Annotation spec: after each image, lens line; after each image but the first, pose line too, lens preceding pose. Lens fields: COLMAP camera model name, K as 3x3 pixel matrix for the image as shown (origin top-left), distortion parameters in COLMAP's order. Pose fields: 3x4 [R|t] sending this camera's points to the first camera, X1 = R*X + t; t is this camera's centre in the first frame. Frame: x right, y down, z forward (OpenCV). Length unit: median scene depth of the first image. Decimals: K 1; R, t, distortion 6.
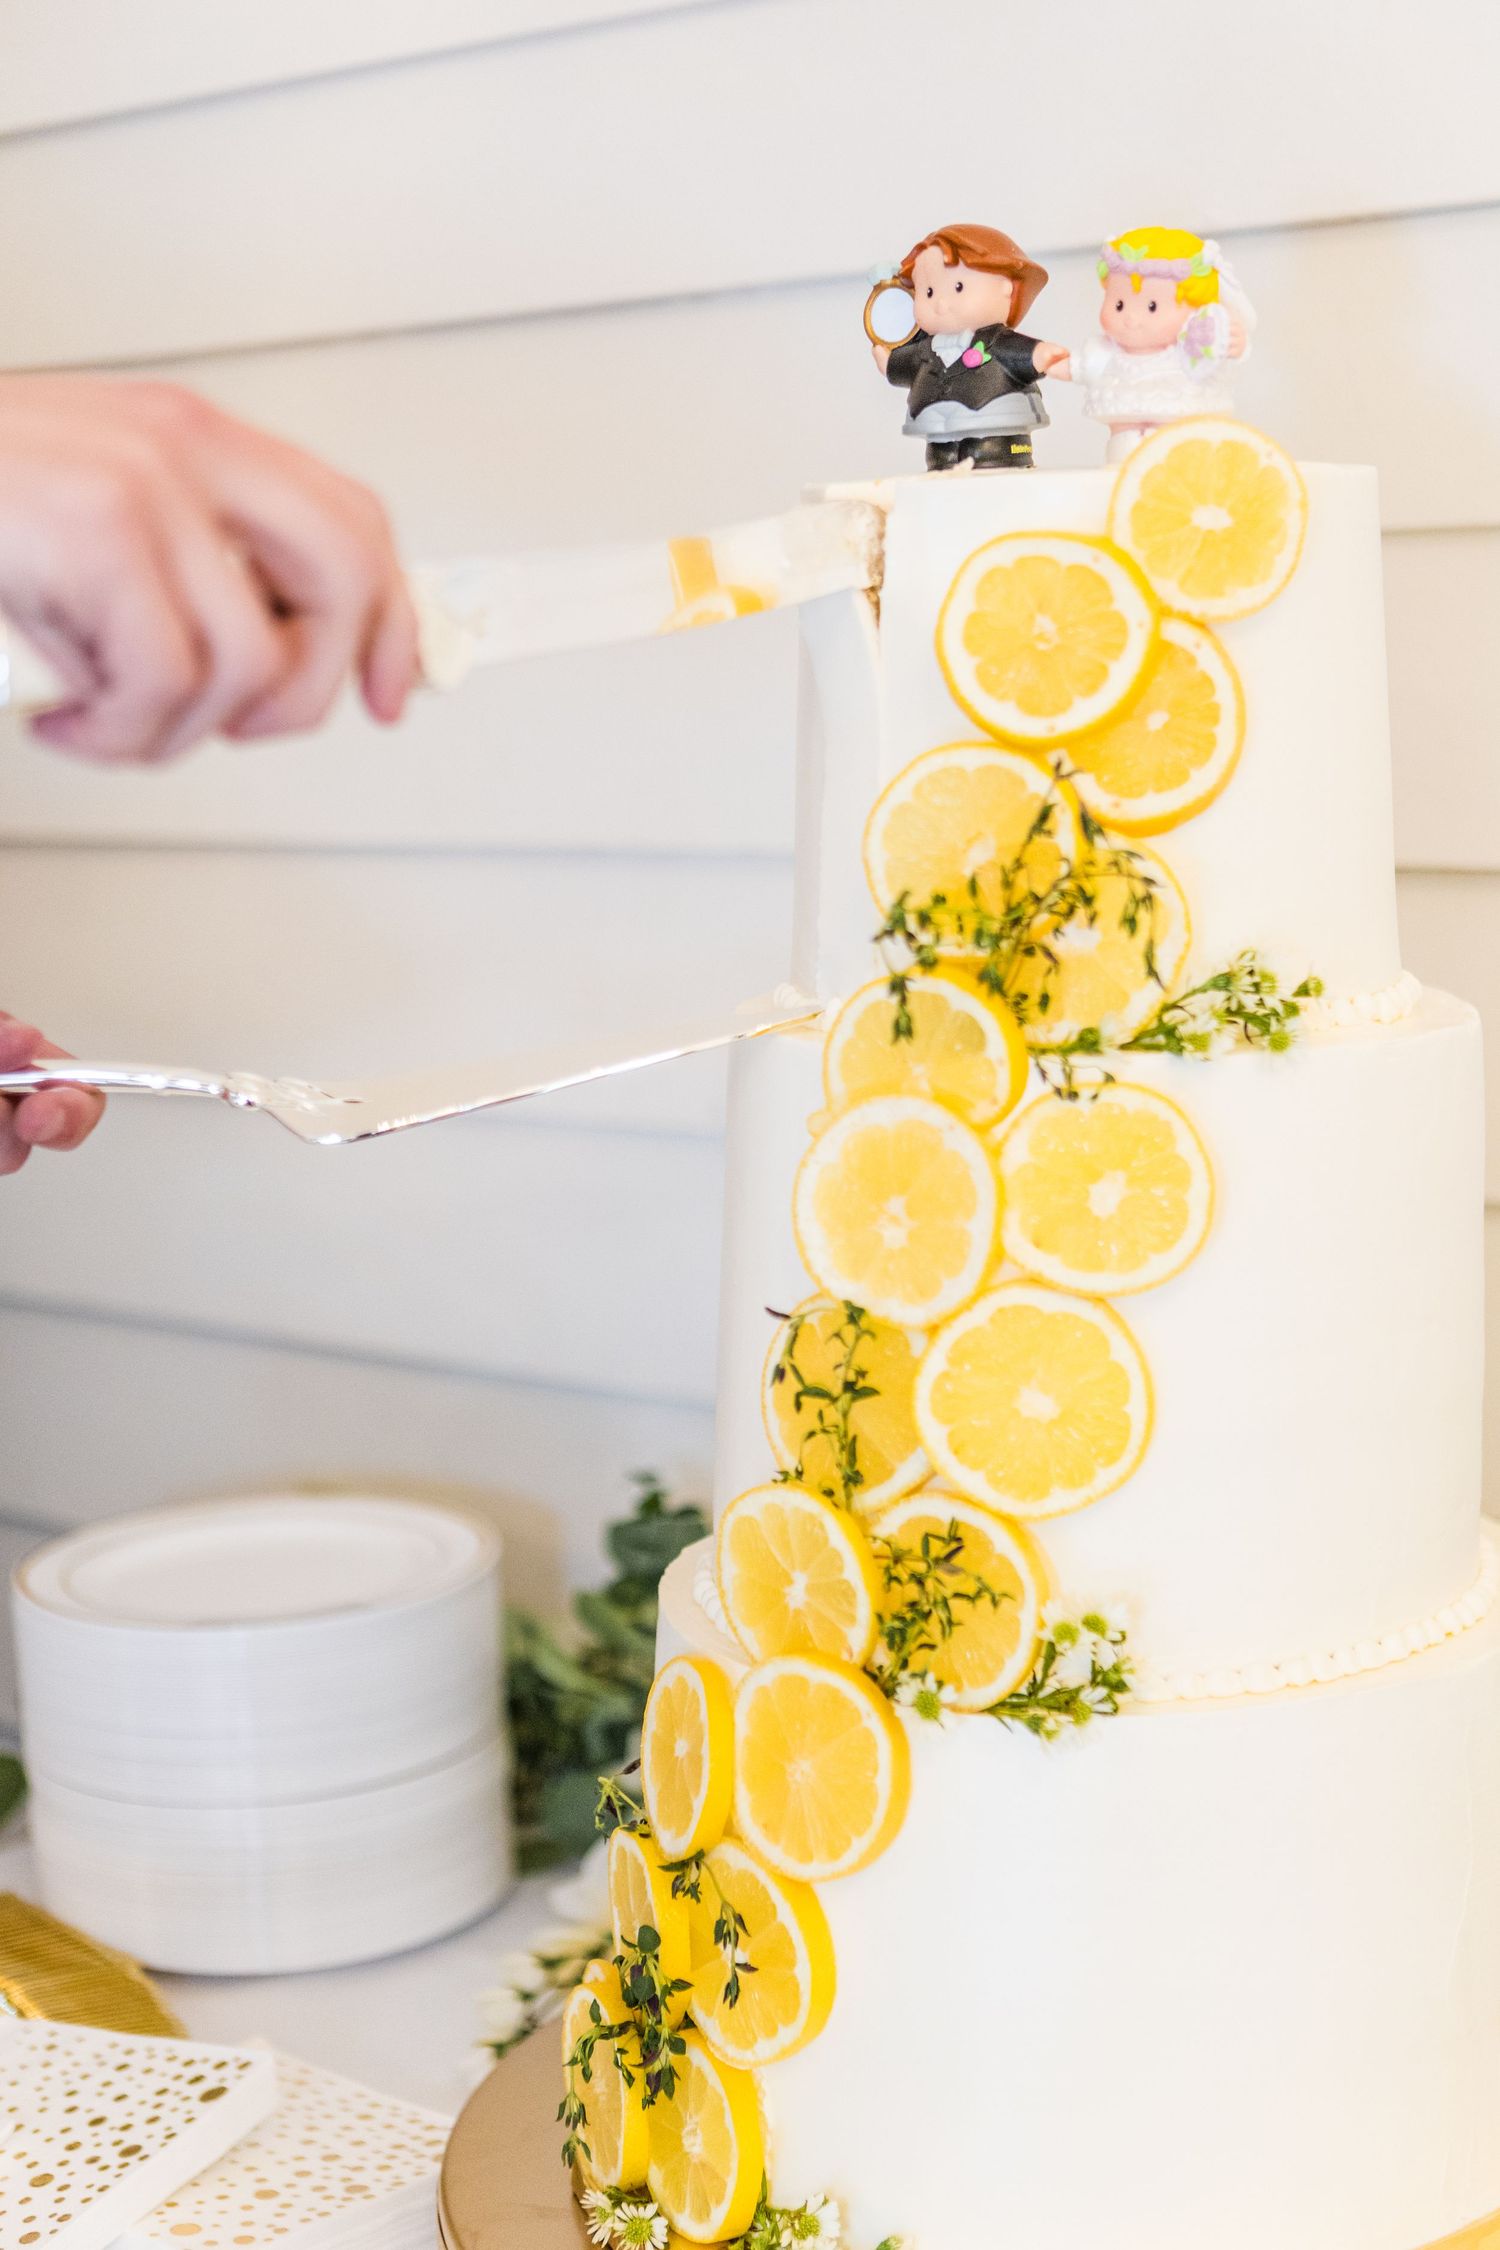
lens RADIAL K [[3639.5, 0, 750.0], [0, 3639.5, 1125.0], [0, 0, 1]] dist [-0.111810, 0.067759]
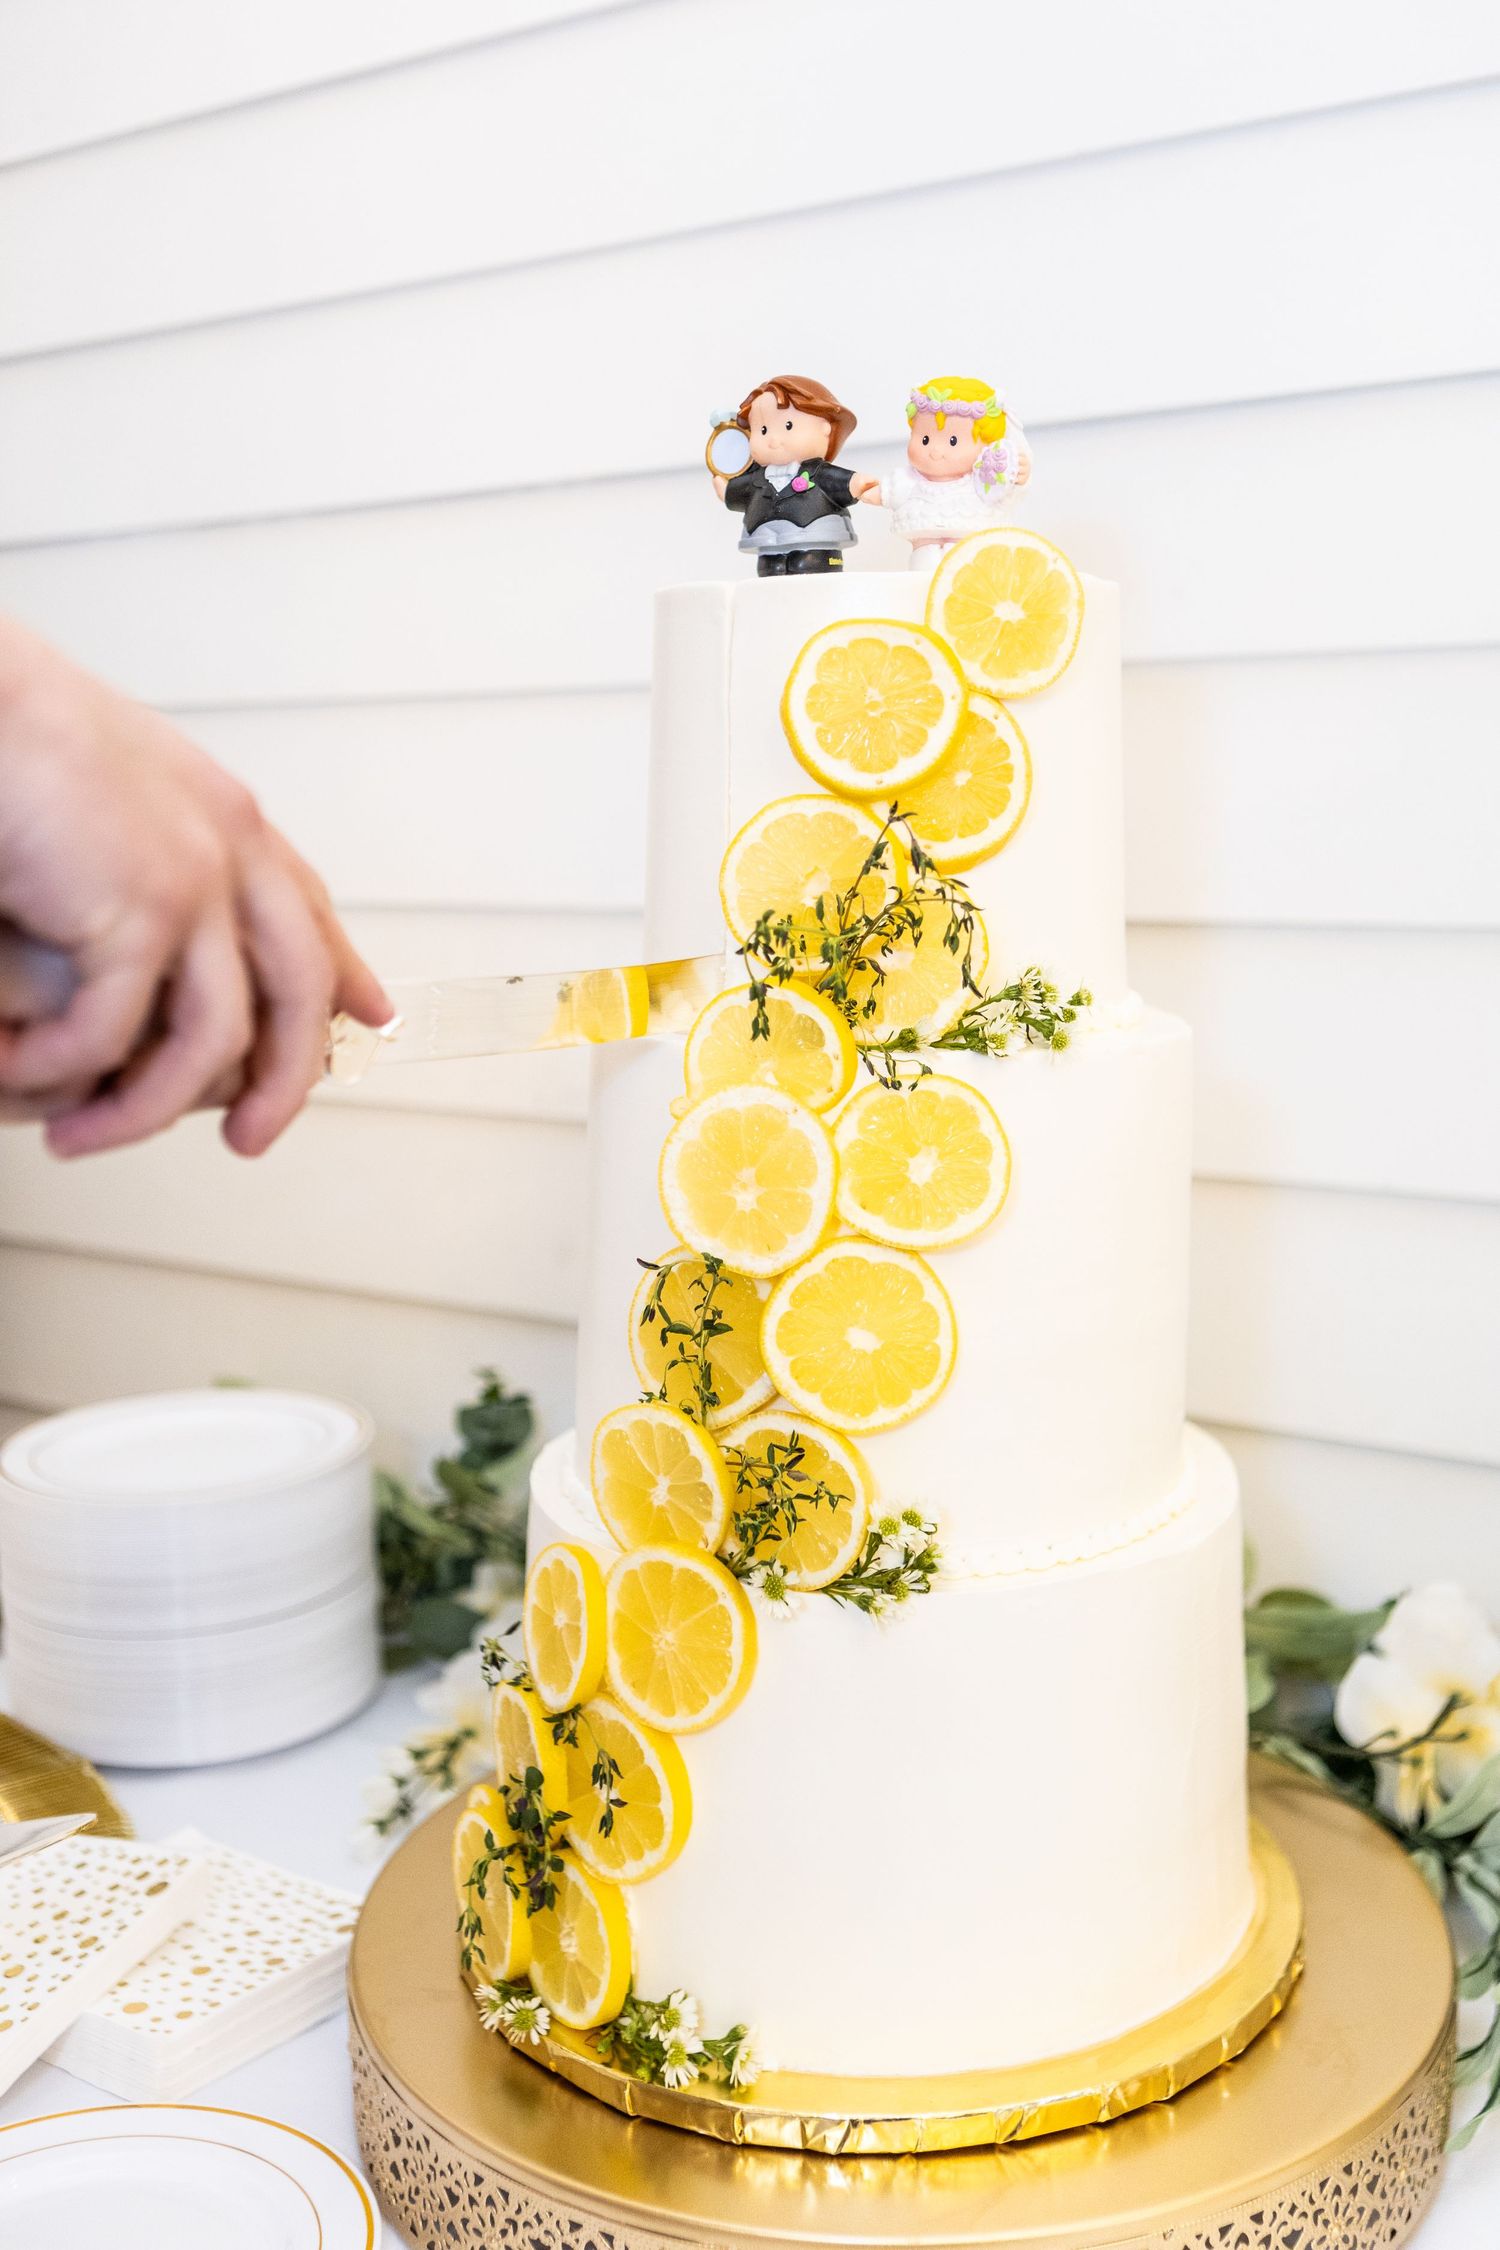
lens RADIAL K [[2261.7, 0, 750.0], [0, 2261.7, 1125.0], [0, 0, 1]] dist [-0.005894, -0.027360]
pose [[0.992138, 0.000480, 0.125149, -0.052736], [-0.001468, 0.999968, 0.007801, -0.000518], [-0.125141, -0.007923, 0.992107, 0.247220]]
